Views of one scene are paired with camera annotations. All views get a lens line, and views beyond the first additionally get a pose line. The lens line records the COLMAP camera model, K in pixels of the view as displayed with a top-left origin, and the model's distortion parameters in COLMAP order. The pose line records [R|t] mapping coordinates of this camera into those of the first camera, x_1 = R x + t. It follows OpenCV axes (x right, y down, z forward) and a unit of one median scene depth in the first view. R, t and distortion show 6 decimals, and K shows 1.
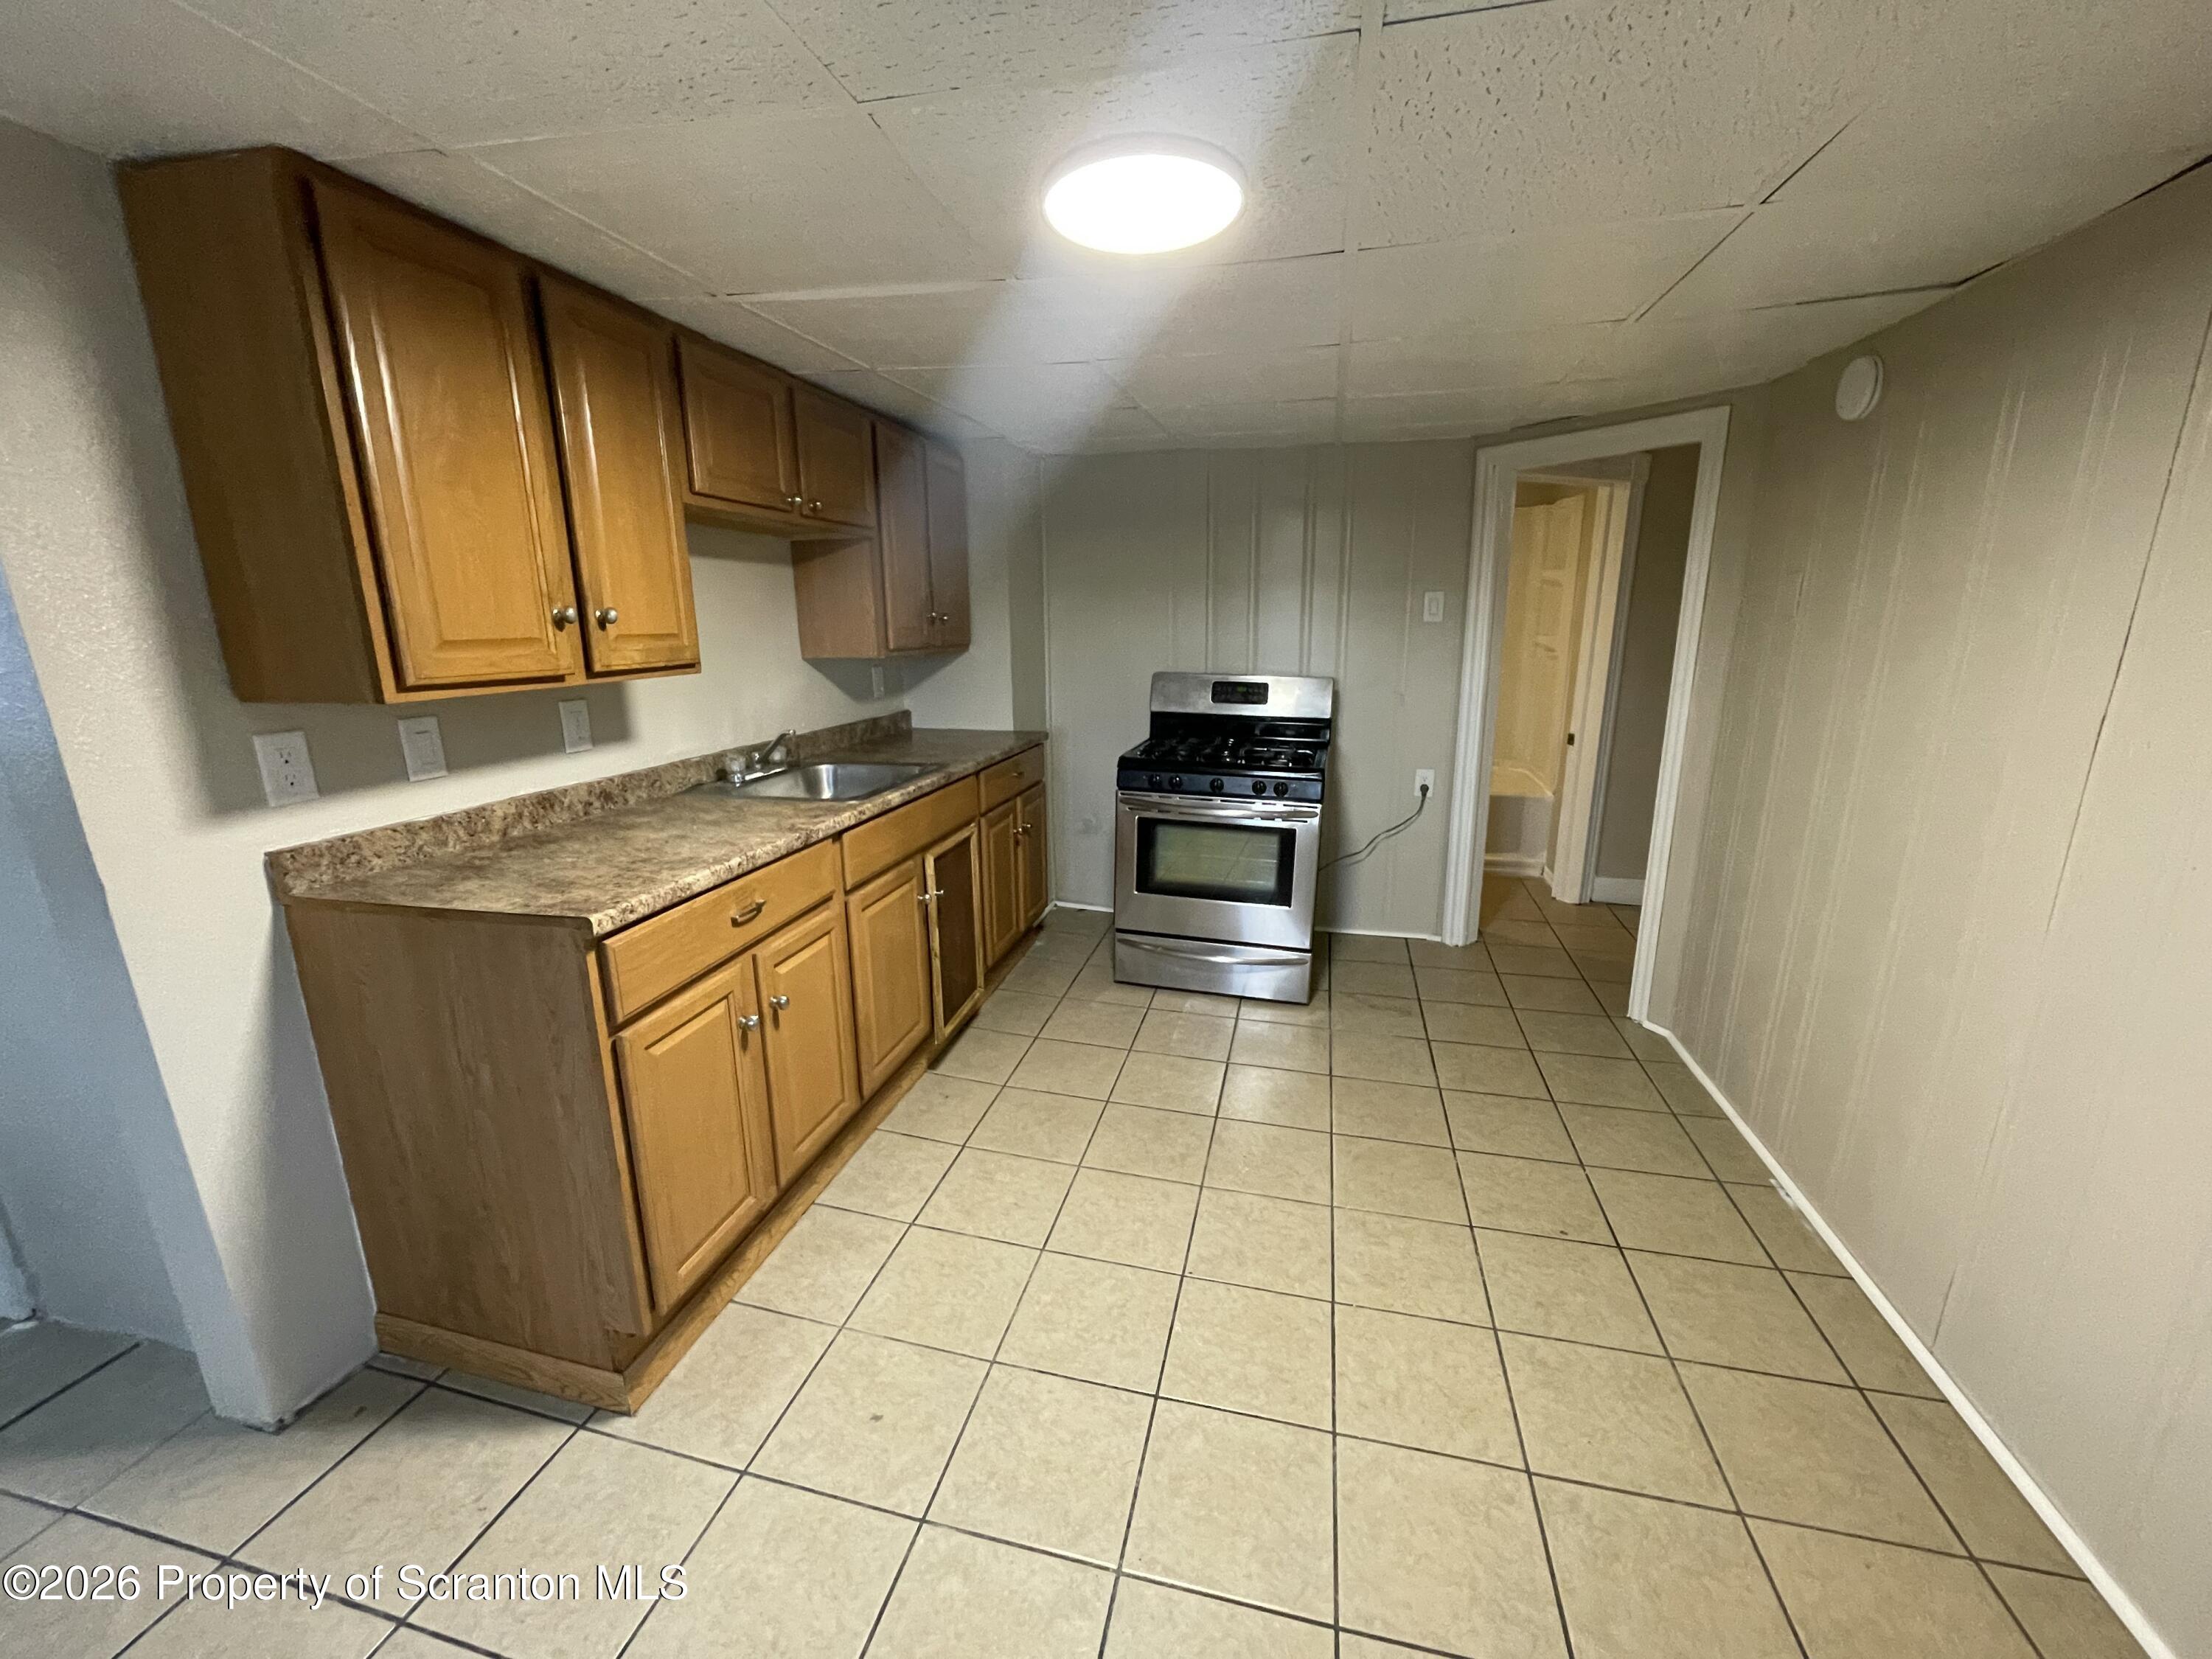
lens RADIAL K [[895.1, 0, 1114.2], [0, 895.1, 826.7], [0, 0, 1]] dist [-0.006180, 0.001112]
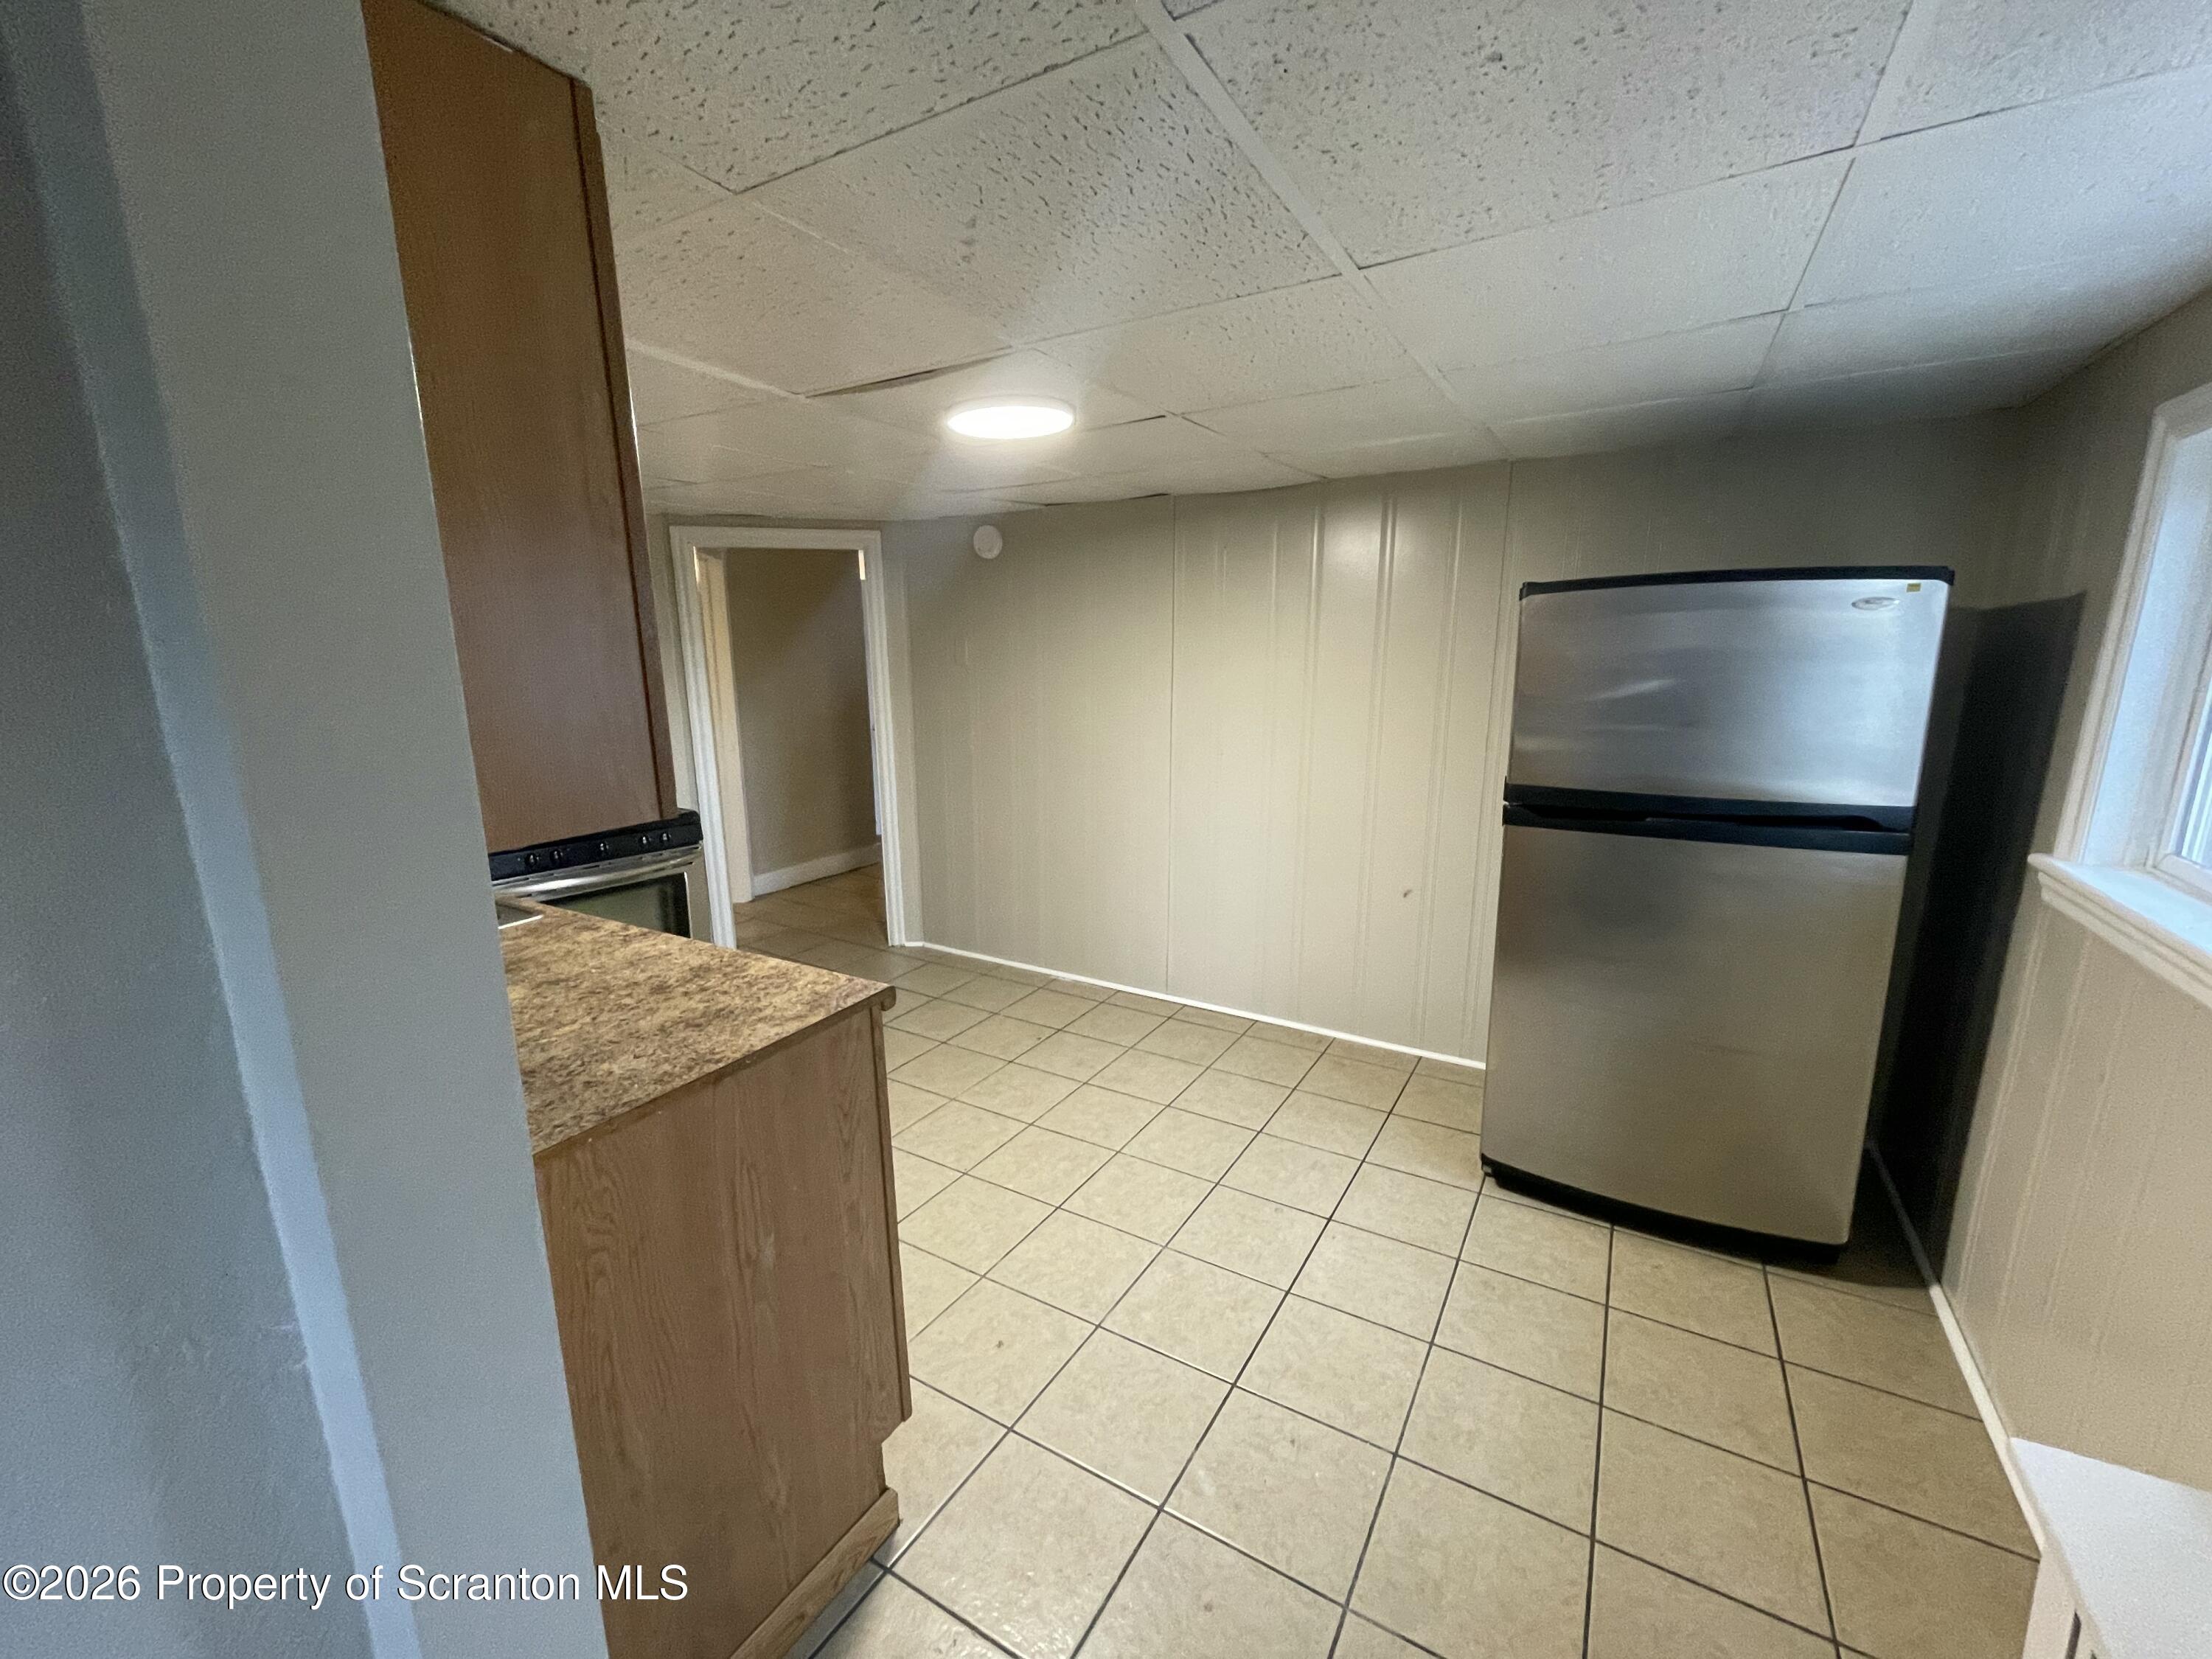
lens RADIAL K [[895.1, 0, 1107.7], [0, 895.1, 829.8], [0, 0, 1]] dist [-0.006180, 0.001112]
pose [[0.303829, -0.190017, 0.933585, -1.074712], [0.231364, 0.965291, 0.121174, -0.101293], [-0.924207, 0.179182, 0.337246, 0.302546]]
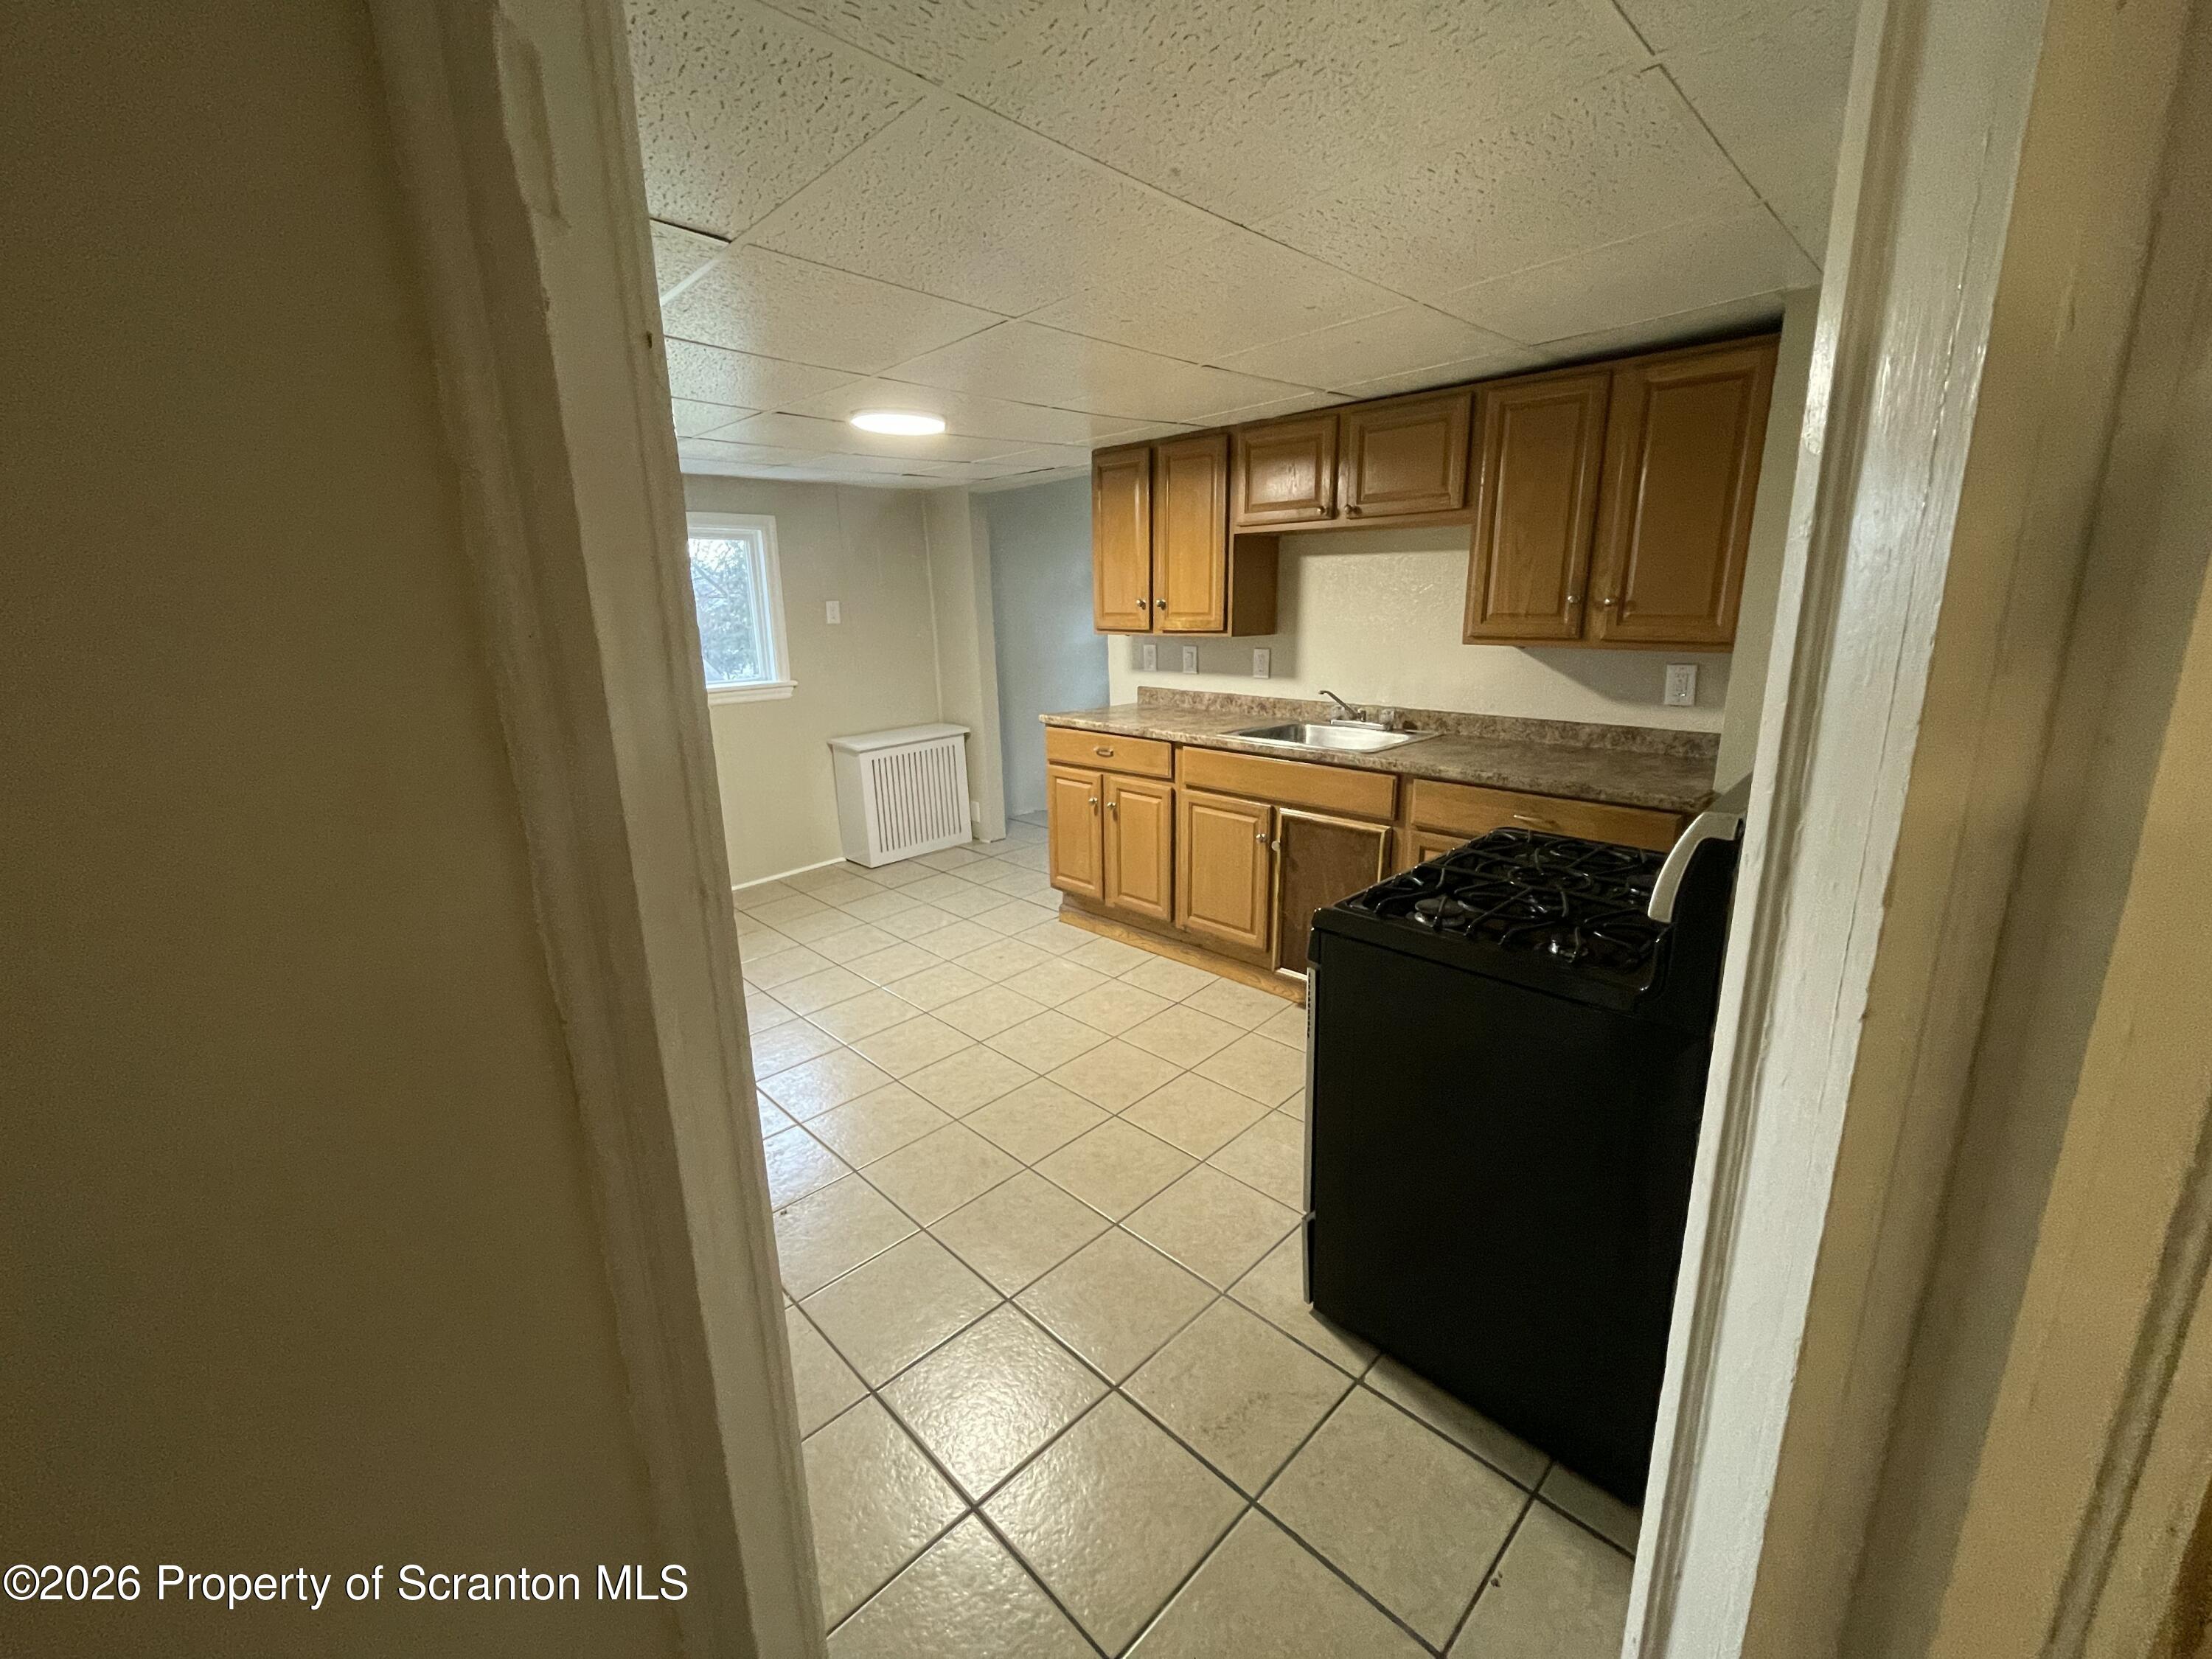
lens RADIAL K [[895.1, 0, 1114.1], [0, 895.1, 833.4], [0, 0, 1]] dist [-0.006180, 0.001112]
pose [[-0.529233, 0.233098, -0.815830, 1.233937], [-0.176342, 0.910309, 0.374487, -0.483804], [0.829949, 0.342056, -0.440661, 1.915415]]
